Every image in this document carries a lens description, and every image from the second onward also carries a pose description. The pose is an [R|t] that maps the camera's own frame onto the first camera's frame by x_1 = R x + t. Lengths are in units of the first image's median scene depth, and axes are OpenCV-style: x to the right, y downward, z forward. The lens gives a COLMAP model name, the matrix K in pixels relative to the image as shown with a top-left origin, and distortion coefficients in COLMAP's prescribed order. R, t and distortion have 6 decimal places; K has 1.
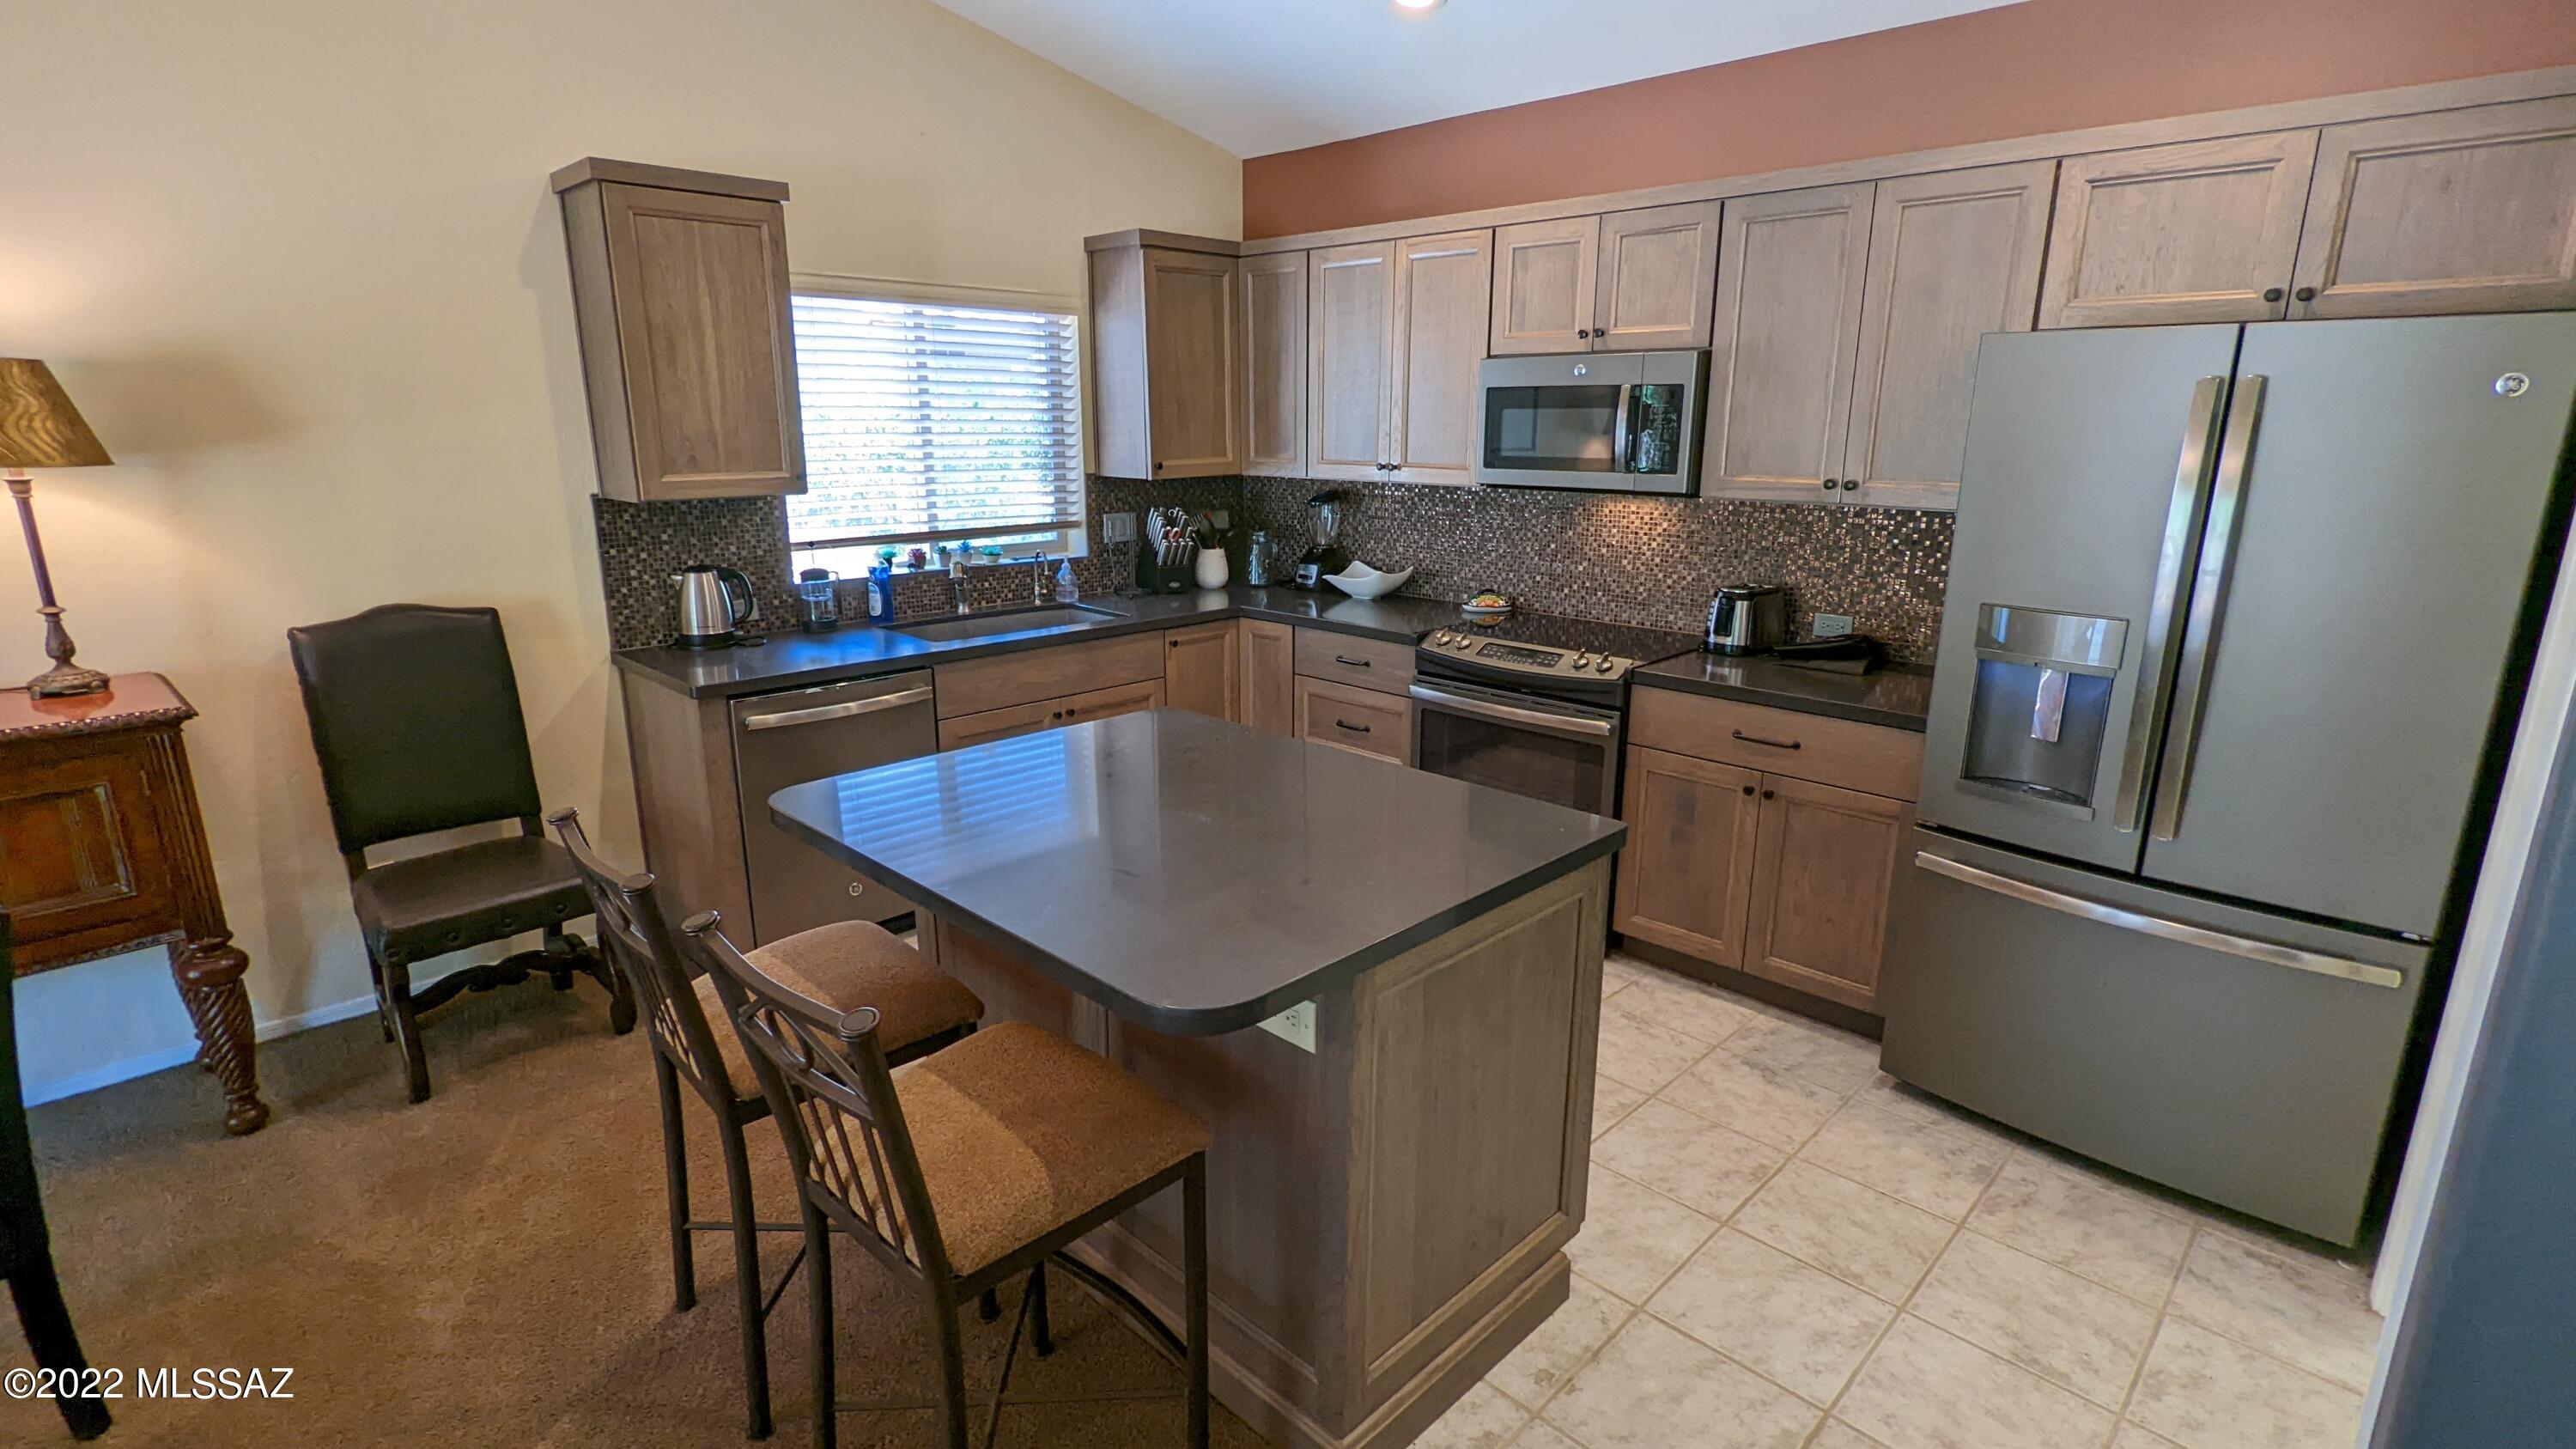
lens RADIAL K [[1218.8, 0, 1270.3], [0, 1218.8, 724.9], [0, 0, 1]] dist [-0.001113, 0.000836]
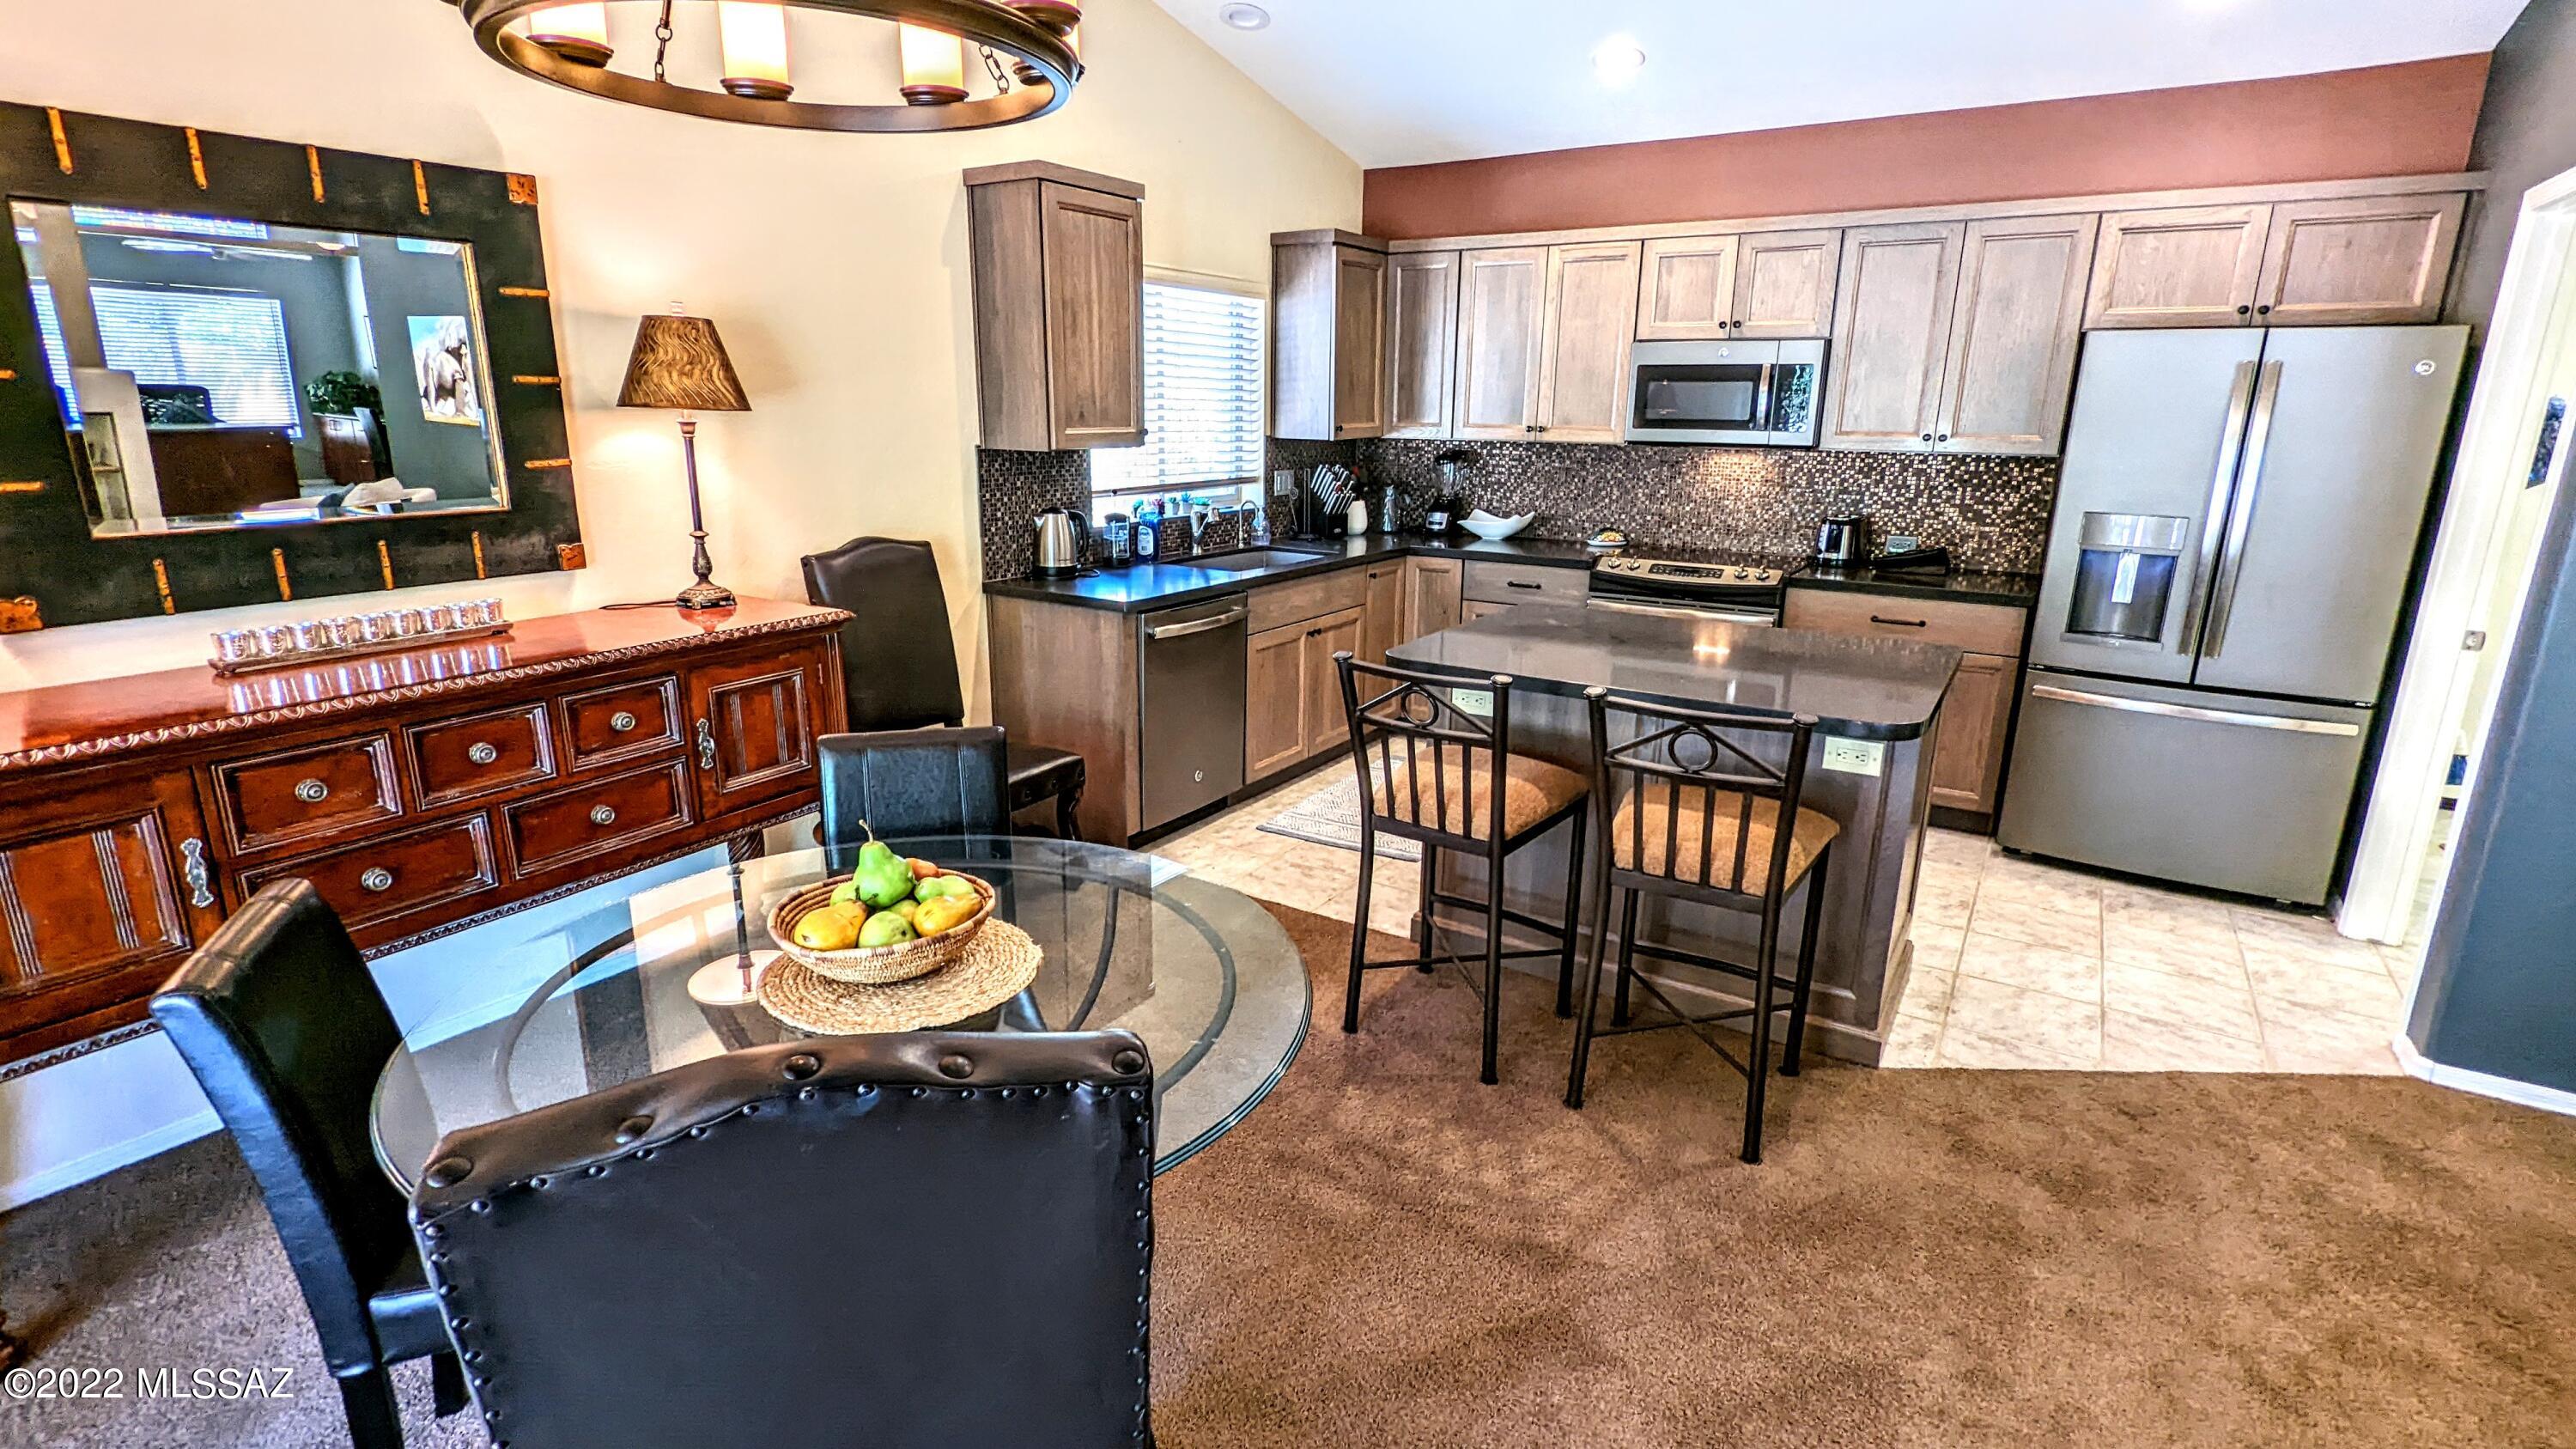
lens RADIAL K [[1218.8, 0, 1271.4], [0, 1218.8, 725.2], [0, 0, 1]] dist [-0.001113, 0.000836]
pose [[0.978406, -0.045205, 0.201687, -0.531796], [0.042837, 0.998952, 0.016096, 0.071533], [-0.202203, -0.007109, 0.979318, -0.199966]]
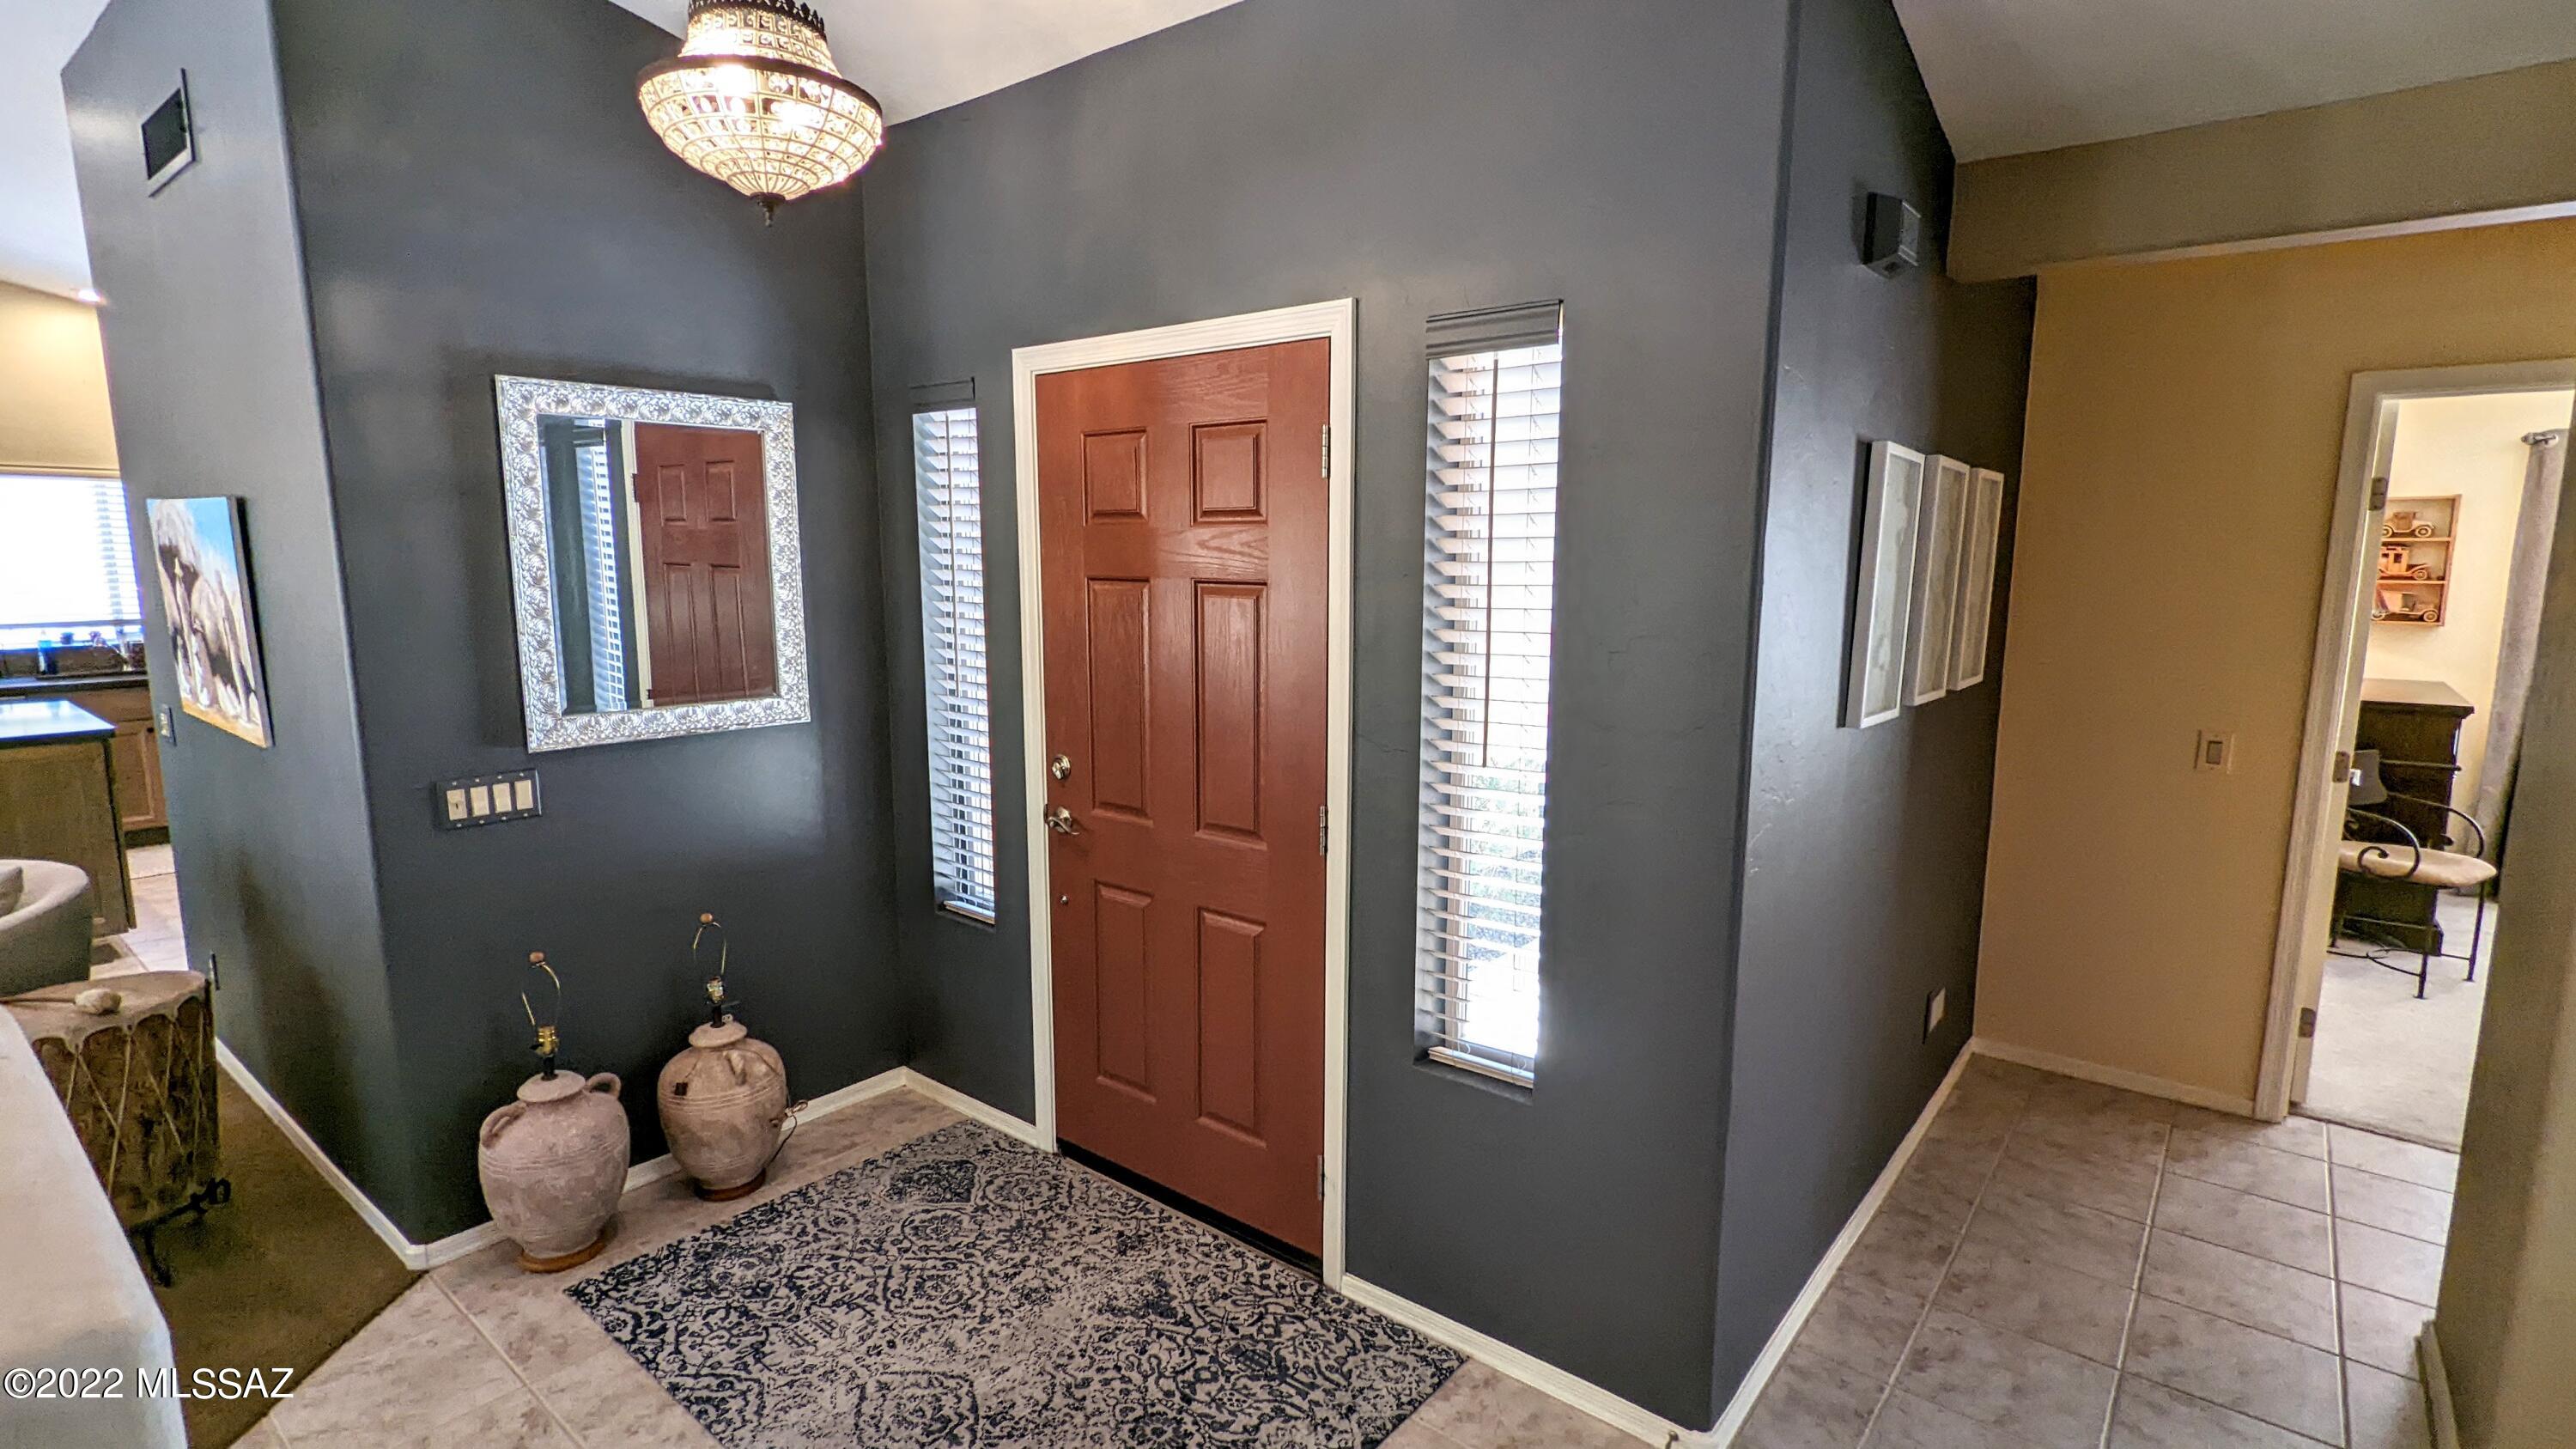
lens RADIAL K [[1218.8, 0, 1291.6], [0, 1218.8, 730.9], [0, 0, 1]] dist [-0.001113, 0.000836]
pose [[0.994801, -0.013779, 0.100897, 1.336161], [0.023734, 0.994889, -0.098141, 0.215406], [-0.099029, 0.100026, 0.990045, -0.850497]]
